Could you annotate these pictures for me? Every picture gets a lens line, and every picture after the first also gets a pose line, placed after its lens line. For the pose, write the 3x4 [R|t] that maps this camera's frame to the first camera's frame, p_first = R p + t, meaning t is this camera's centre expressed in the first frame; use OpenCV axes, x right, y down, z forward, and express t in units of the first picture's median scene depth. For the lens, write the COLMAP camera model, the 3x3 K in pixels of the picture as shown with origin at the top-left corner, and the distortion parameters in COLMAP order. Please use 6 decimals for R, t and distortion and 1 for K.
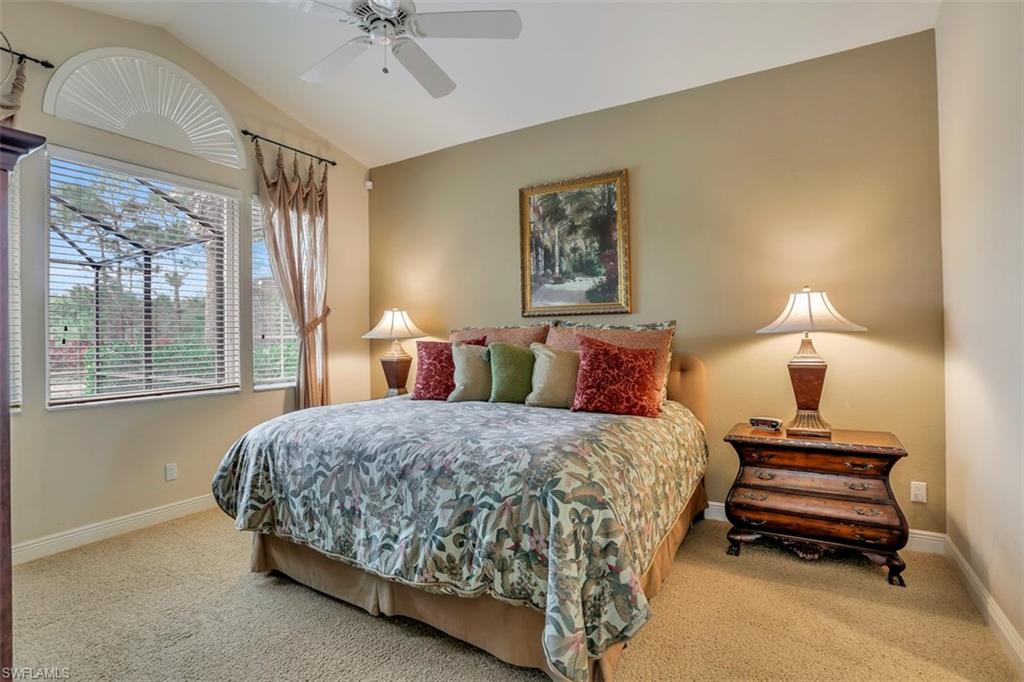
lens RADIAL K [[512.2, 0, 508.2], [0, 512.2, 338.9], [0, 0, 1]] dist [-0.091867, 0.037685]
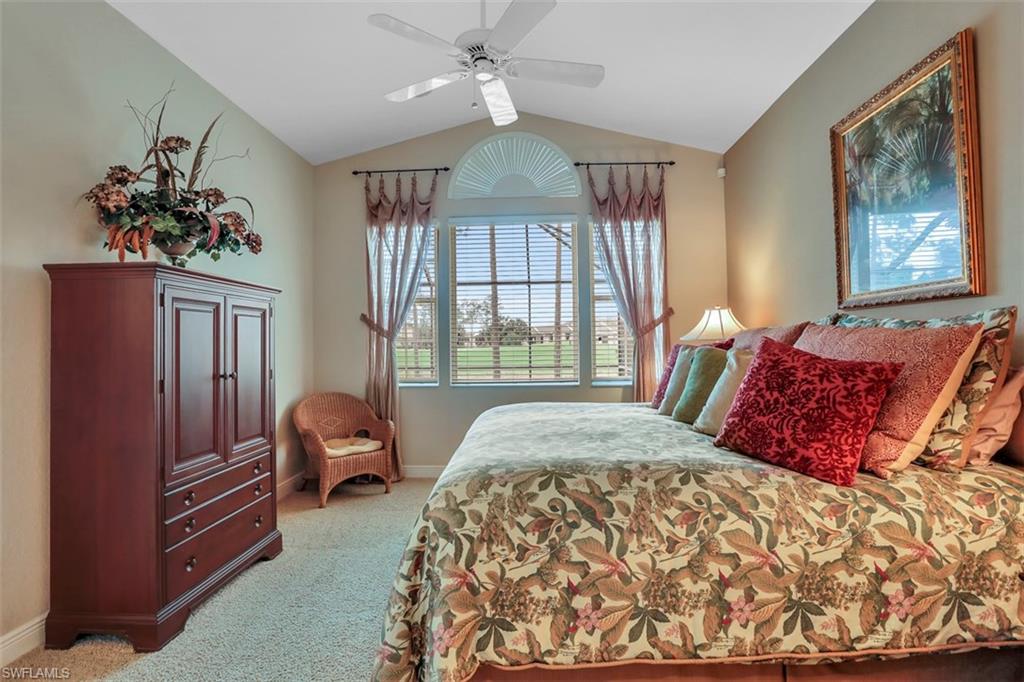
lens RADIAL K [[512.2, 0, 508.2], [0, 512.2, 338.9], [0, 0, 1]] dist [-0.091867, 0.037685]
pose [[0.447174, -0.001449, -0.894446, 0.449910], [0.003874, 0.999992, 0.000316, -0.005880], [0.894439, -0.003606, 0.447176, 0.308745]]
